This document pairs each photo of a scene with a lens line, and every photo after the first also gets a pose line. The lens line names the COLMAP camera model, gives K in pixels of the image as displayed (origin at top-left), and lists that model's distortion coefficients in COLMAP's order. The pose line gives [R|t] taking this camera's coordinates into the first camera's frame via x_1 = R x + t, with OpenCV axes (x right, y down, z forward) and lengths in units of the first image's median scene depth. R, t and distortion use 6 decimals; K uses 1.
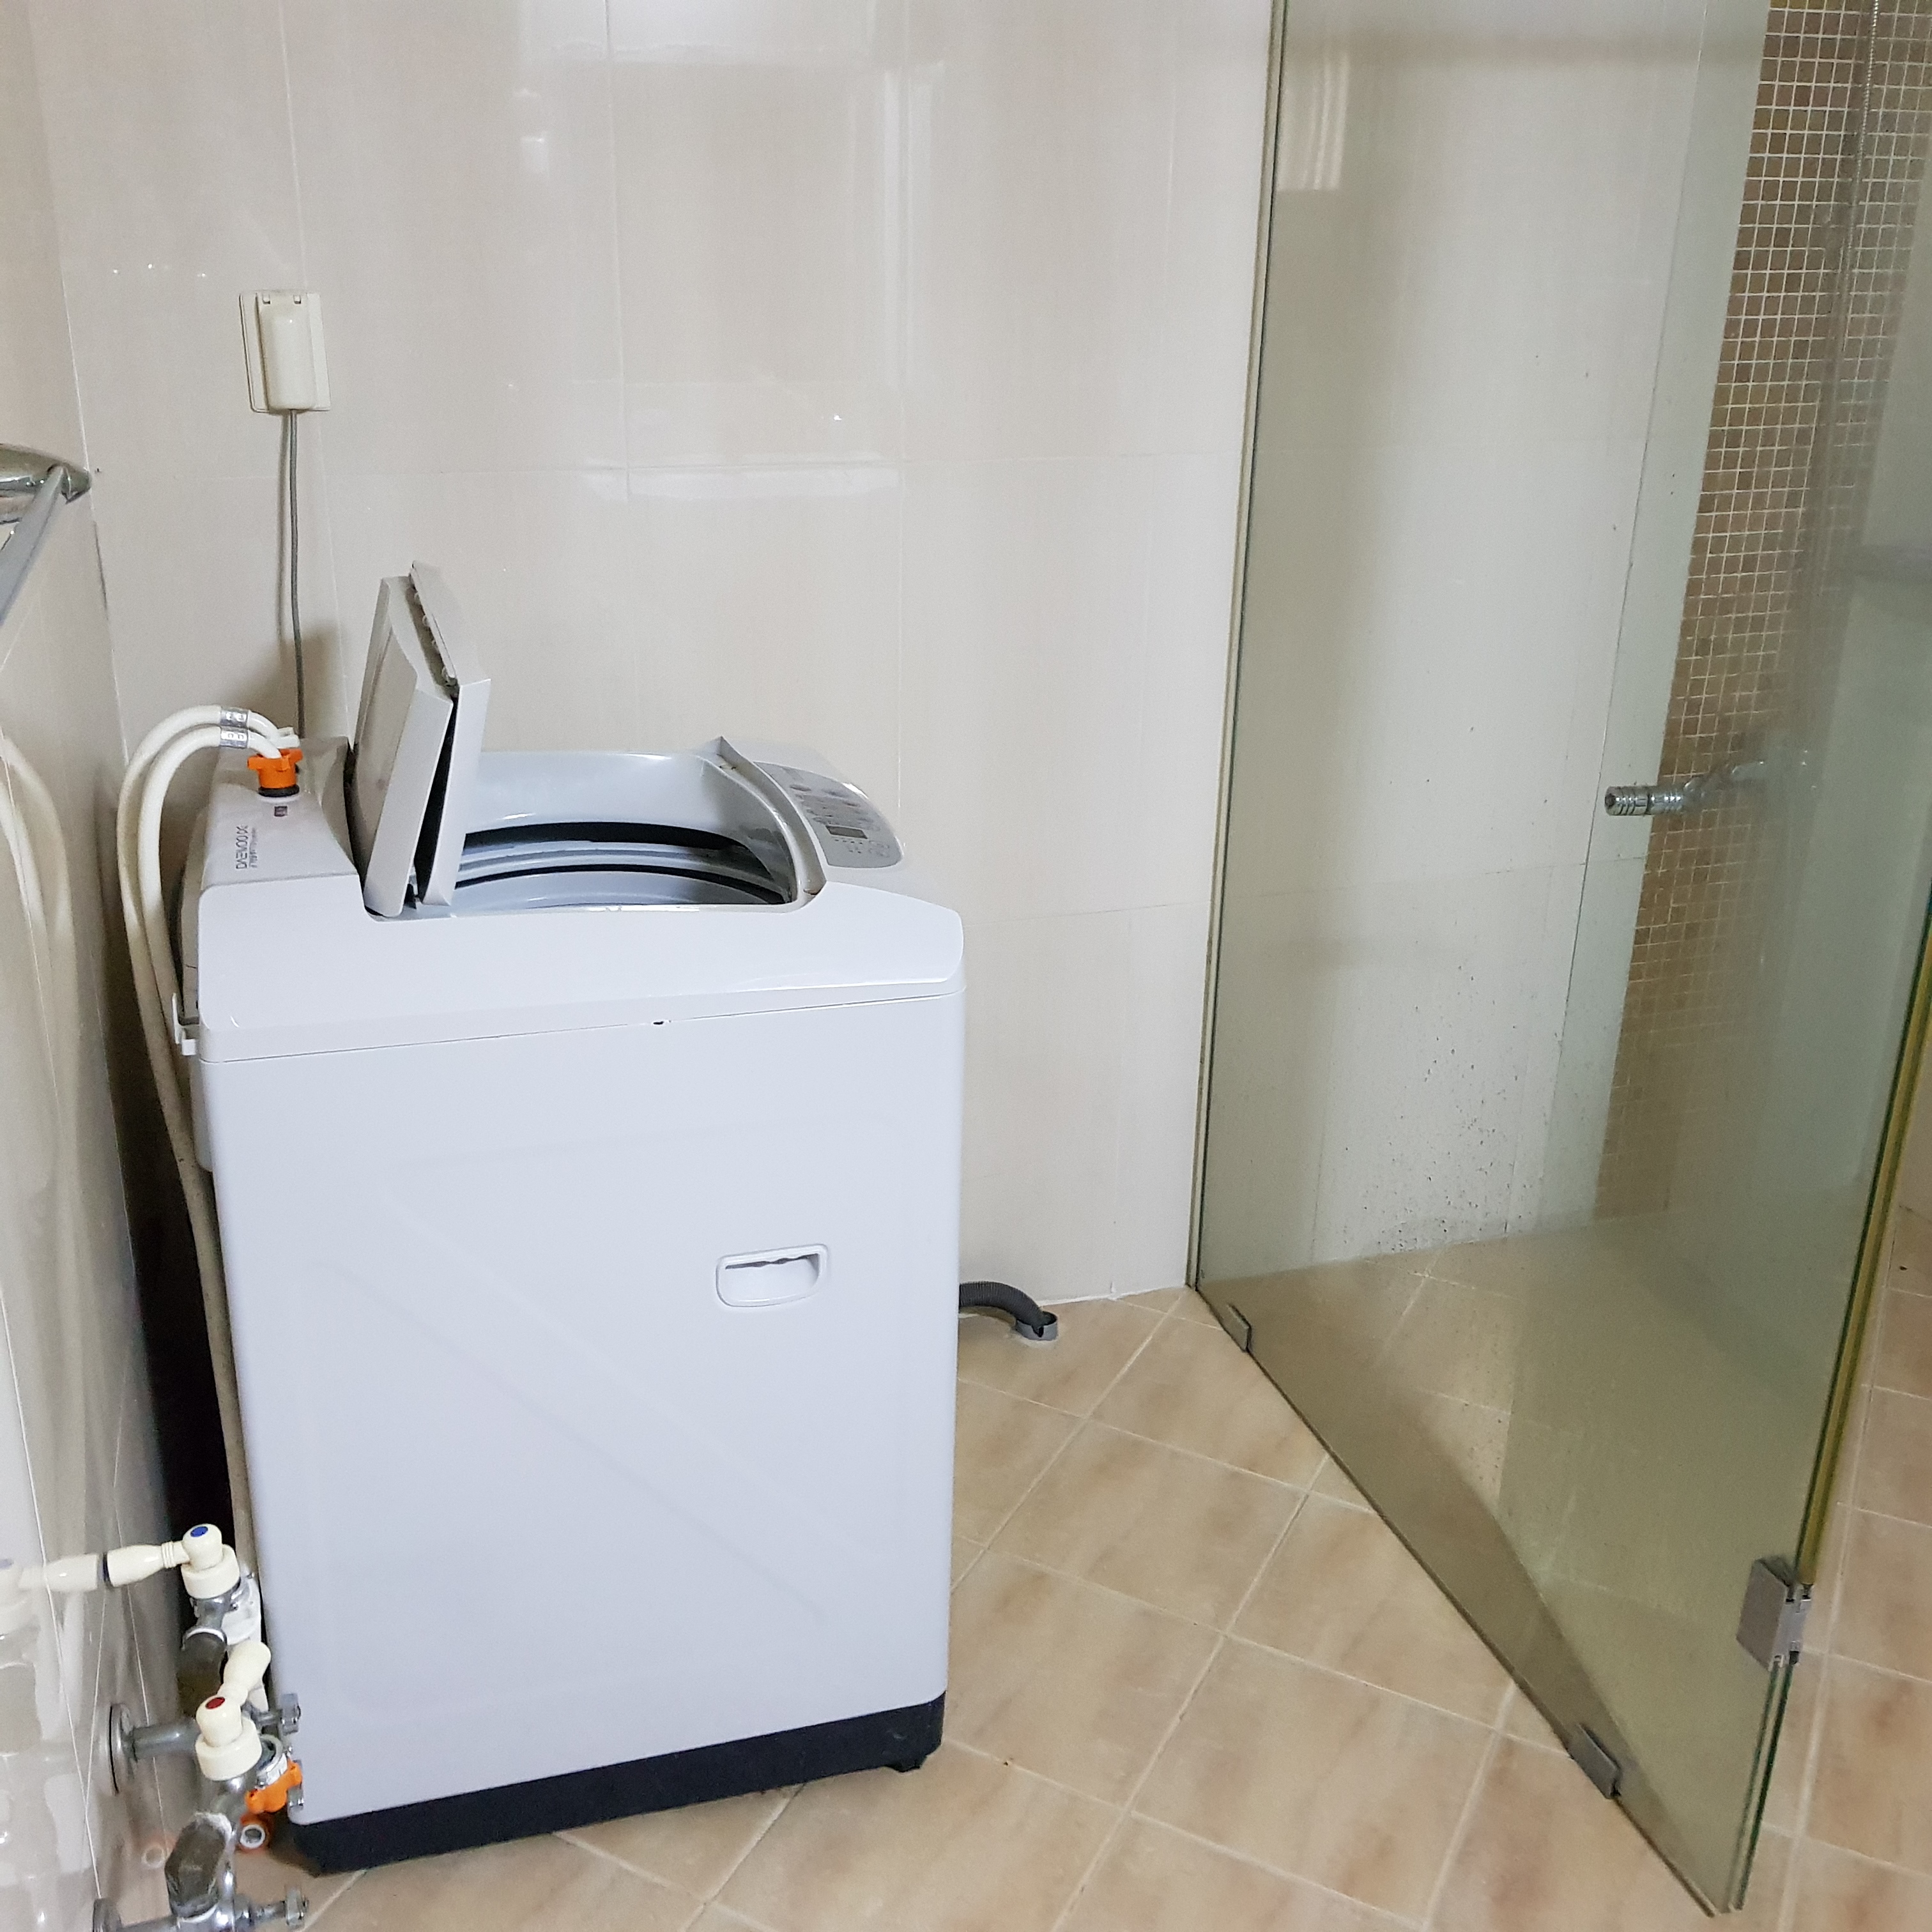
lens RADIAL K [[1967.1, 0, 966.0], [0, 1967.1, 966.0], [0, 0, 1]] dist [0.060617, -0.108096]
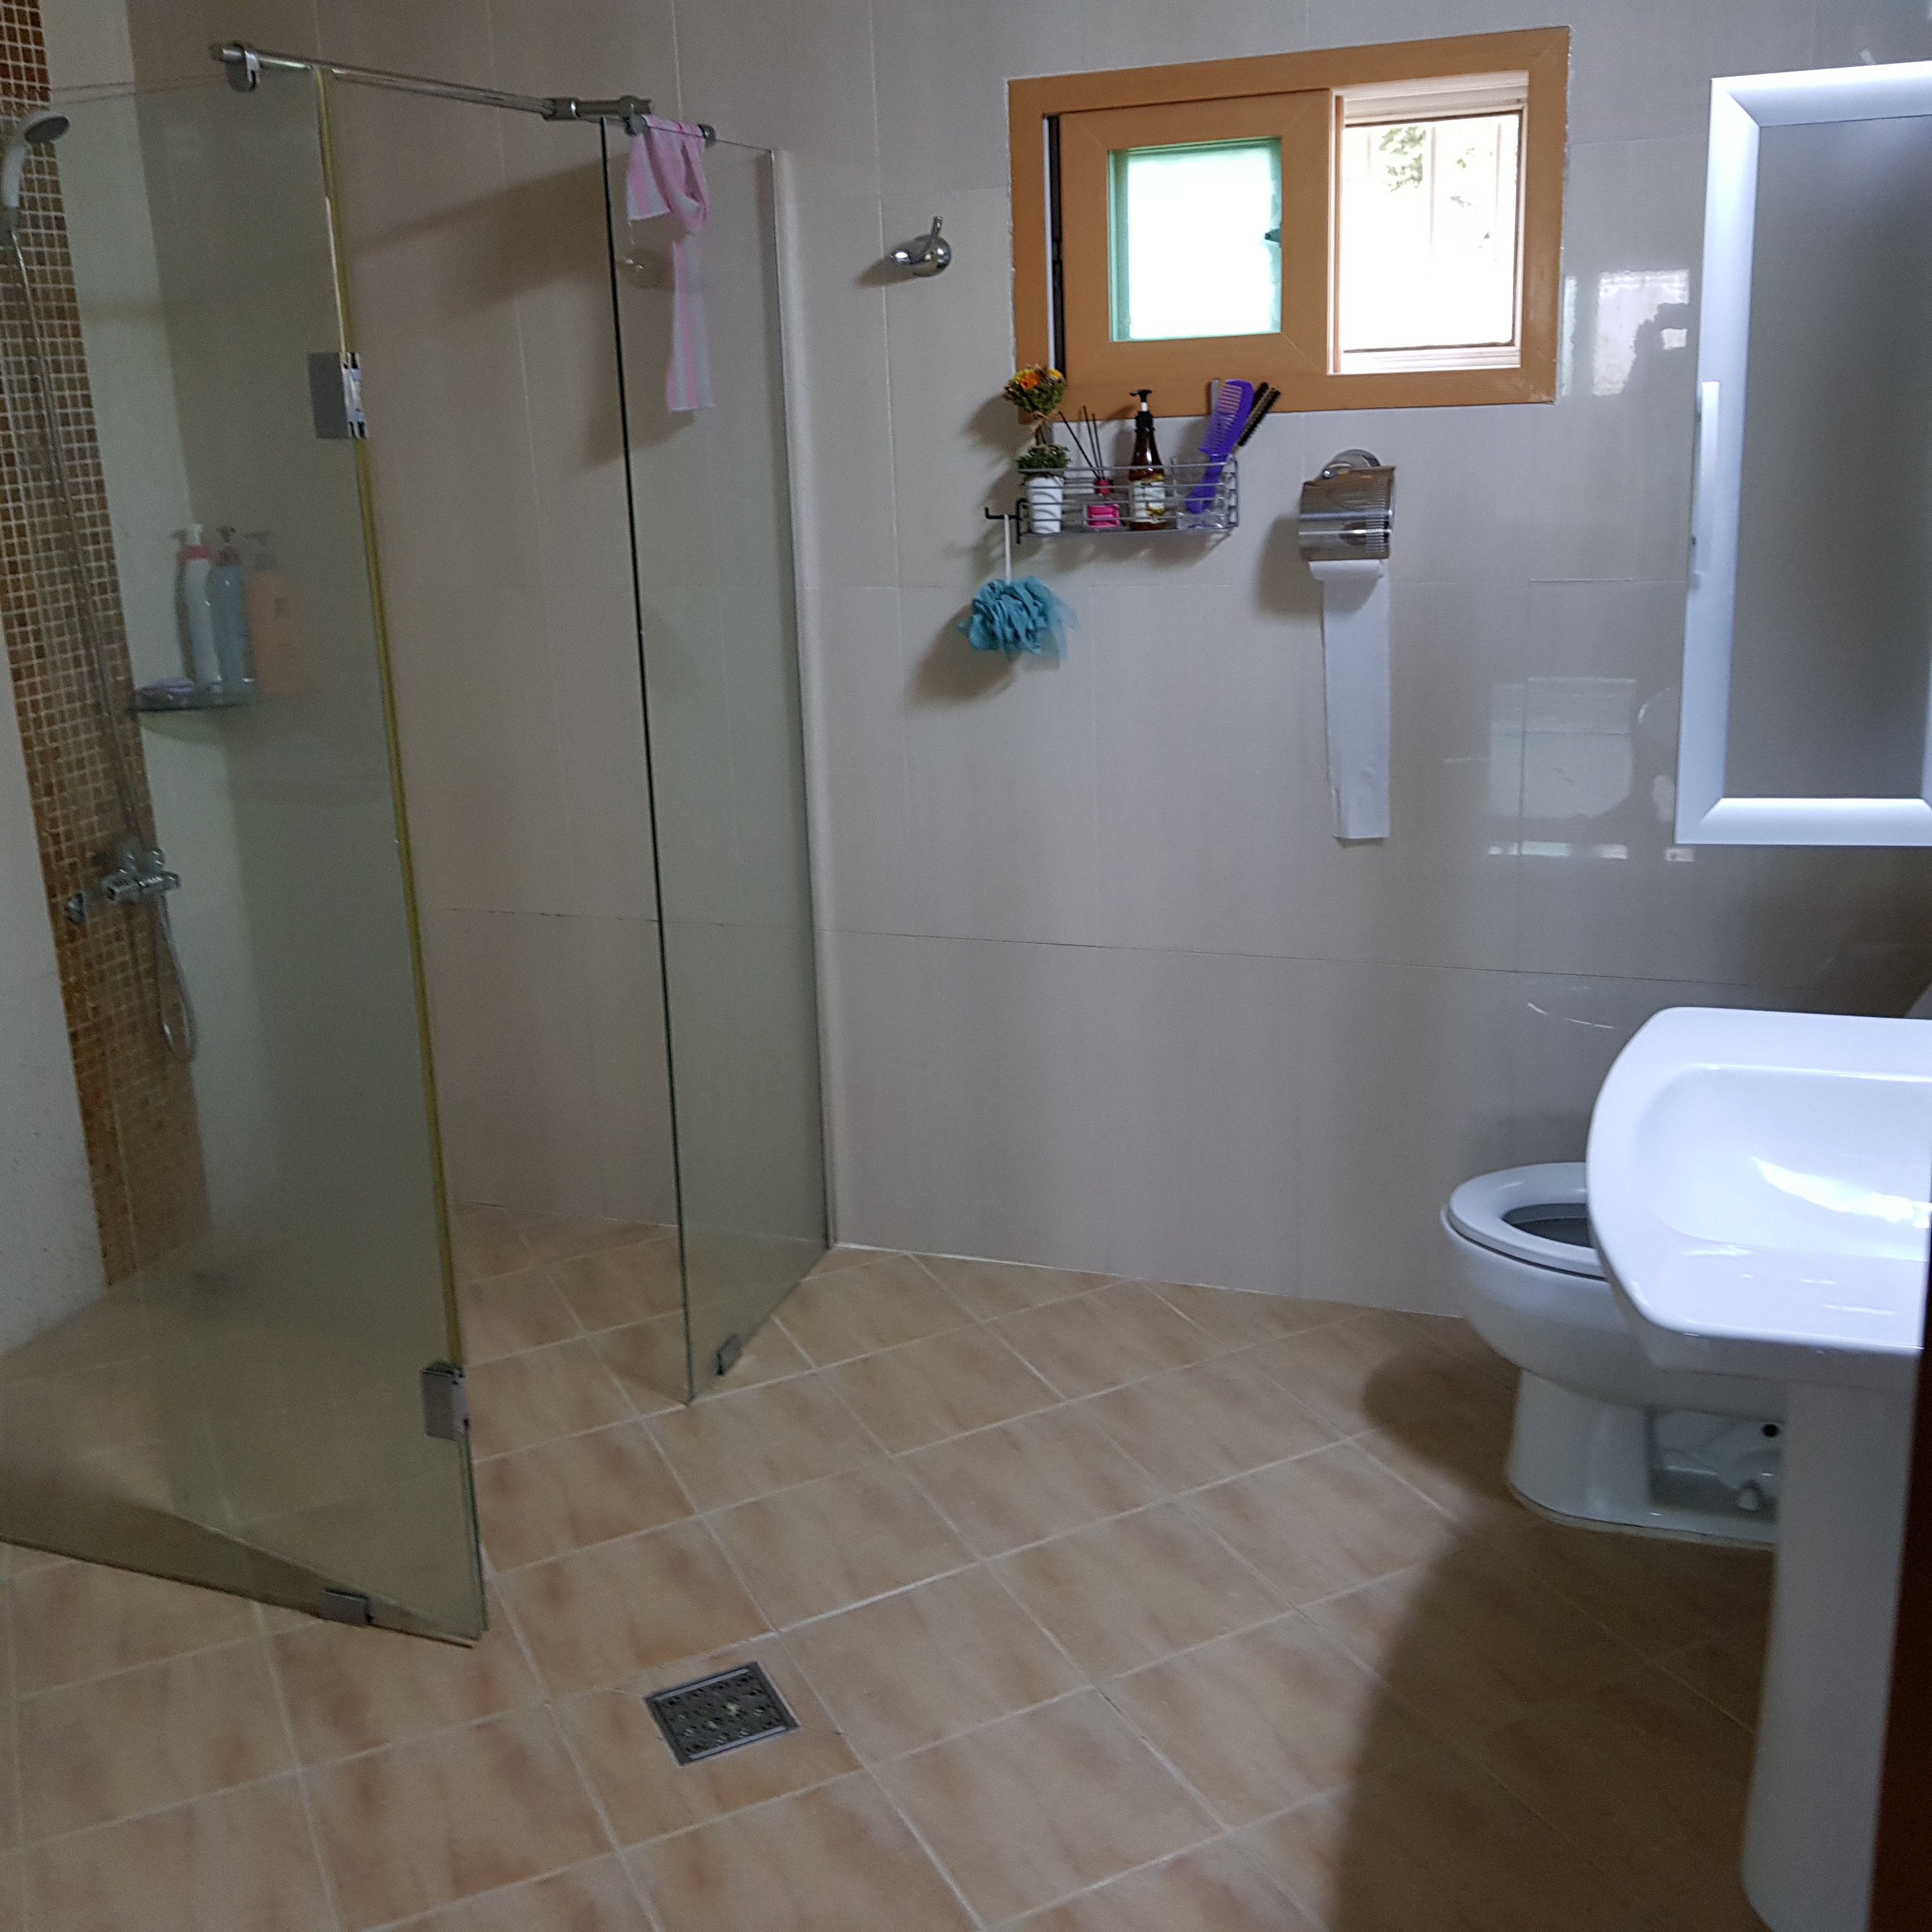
lens RADIAL K [[1967.1, 0, 966.0], [0, 1967.1, 966.0], [0, 0, 1]] dist [0.060617, -0.108096]
pose [[0.593381, -0.261816, 0.761152, -0.247764], [0.323720, 0.943399, 0.072138, 0.034396], [-0.736957, 0.203594, 0.644550, -0.168925]]
